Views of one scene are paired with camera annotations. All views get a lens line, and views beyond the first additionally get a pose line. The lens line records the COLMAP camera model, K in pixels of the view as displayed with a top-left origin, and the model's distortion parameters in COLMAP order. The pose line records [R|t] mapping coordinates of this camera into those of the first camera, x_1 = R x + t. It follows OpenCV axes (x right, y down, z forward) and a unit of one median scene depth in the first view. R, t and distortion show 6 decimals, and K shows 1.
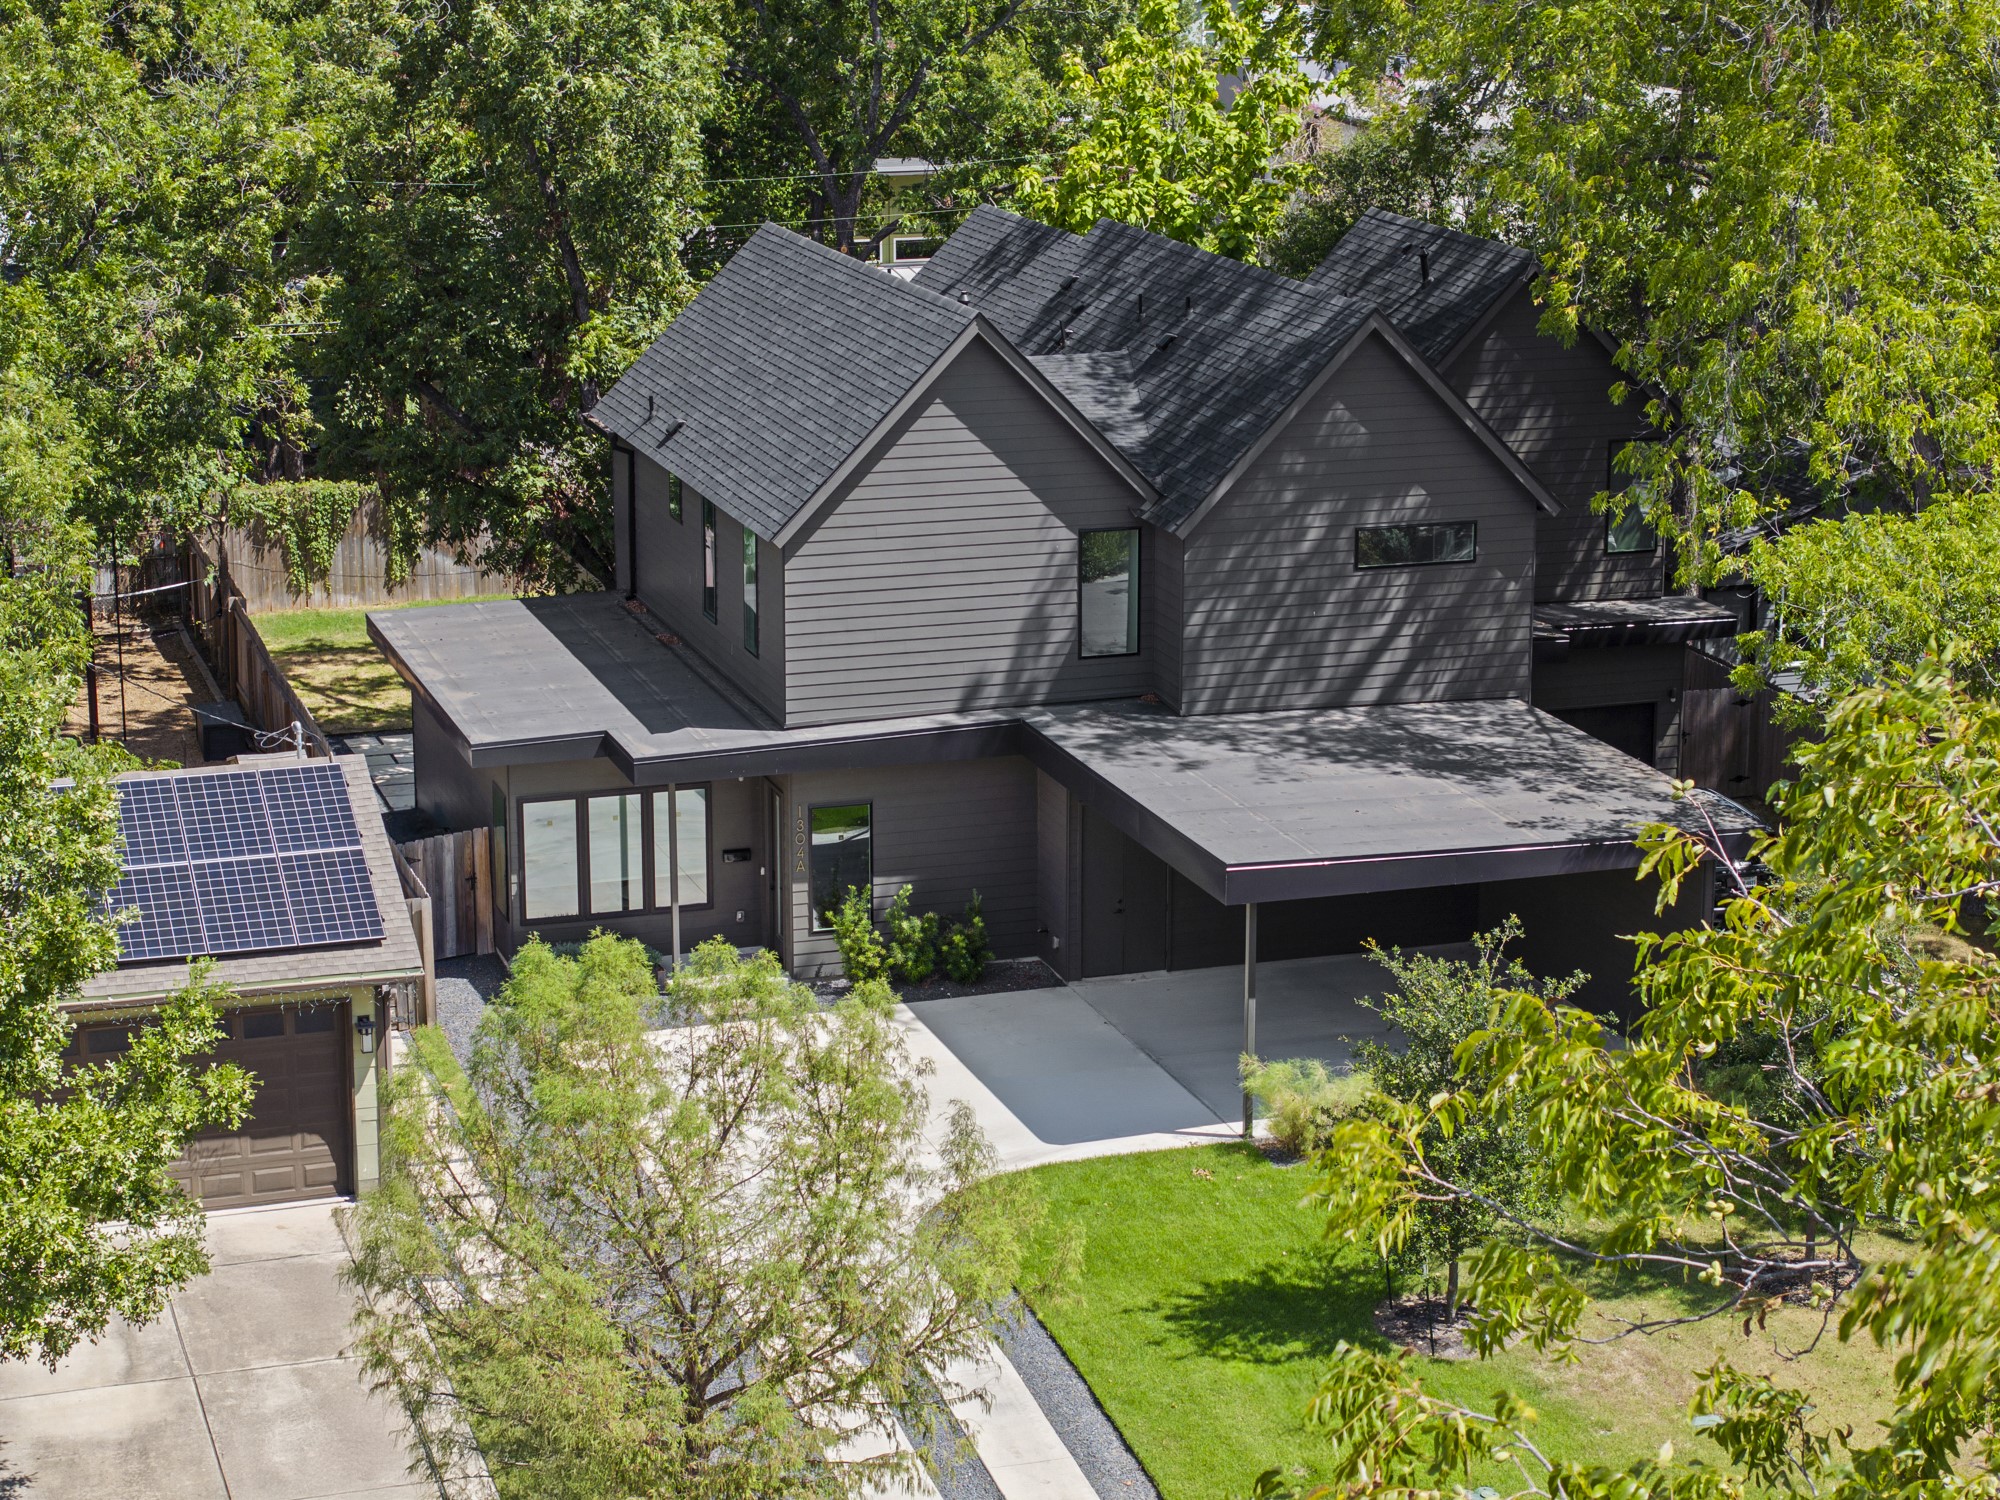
lens RADIAL K [[3734.6, 0, 1000.0], [0, 3734.6, 750.0], [0, 0, 1]] dist [0.360914, 0.019377]
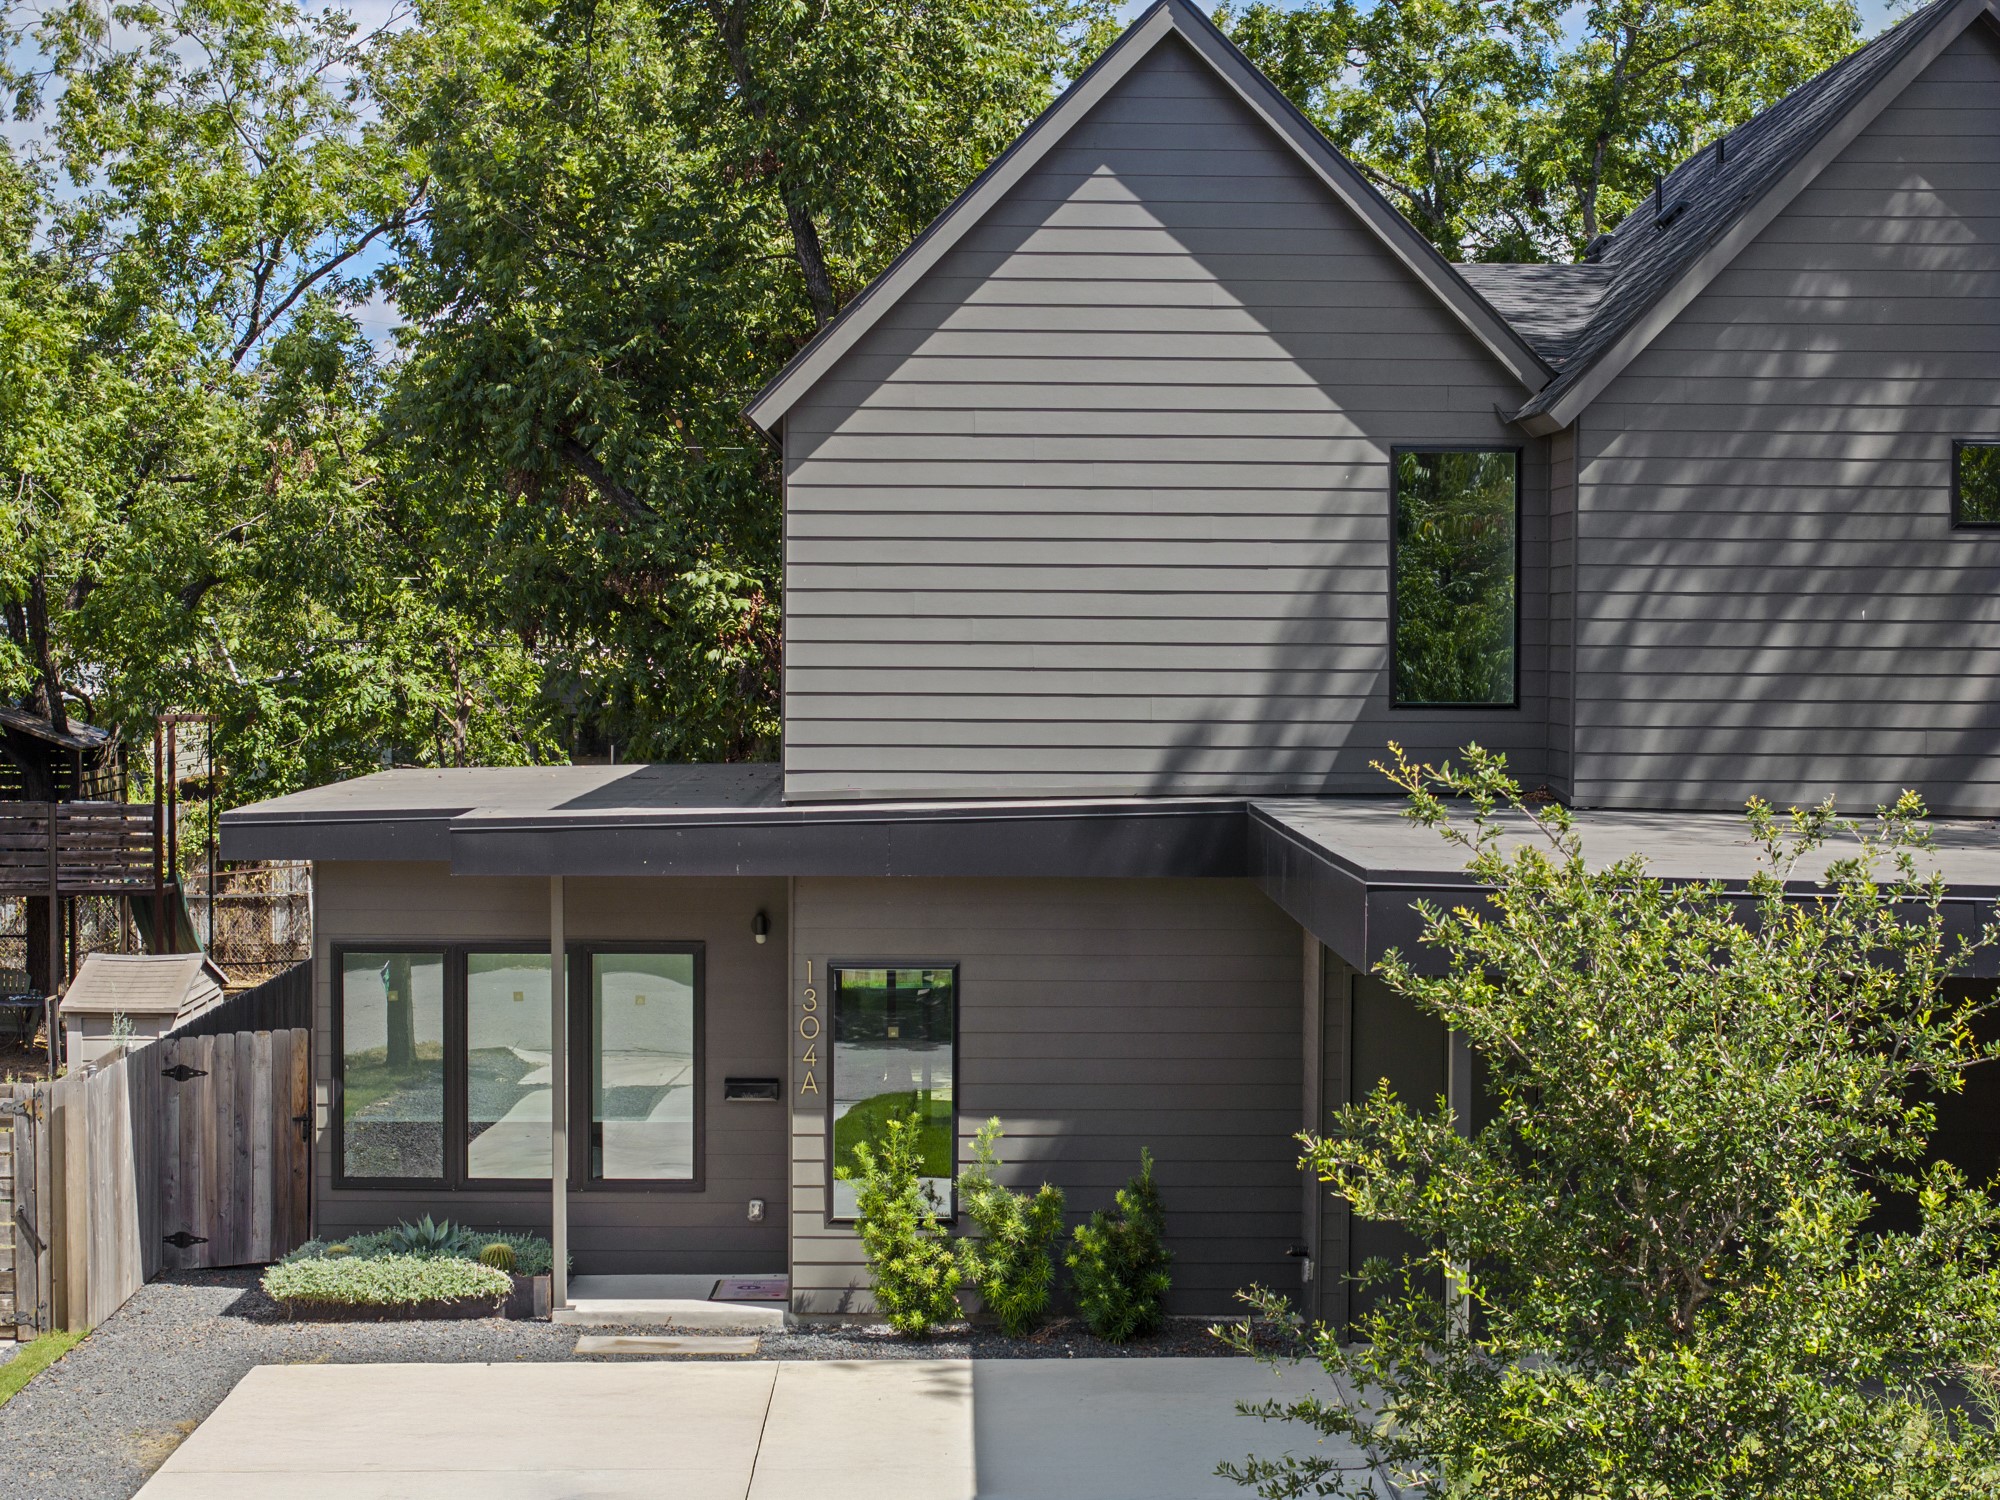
lens RADIAL K [[4108.0, 0, 1000.0], [0, 4108.0, 750.0], [0, 0, 1]] dist [-0.007562, -0.015909]
pose [[0.951686, 0.010441, -0.306896, 0.140561], [-0.072541, 0.978779, -0.191651, 0.091367], [0.298382, 0.204654, 0.932247, 0.479633]]
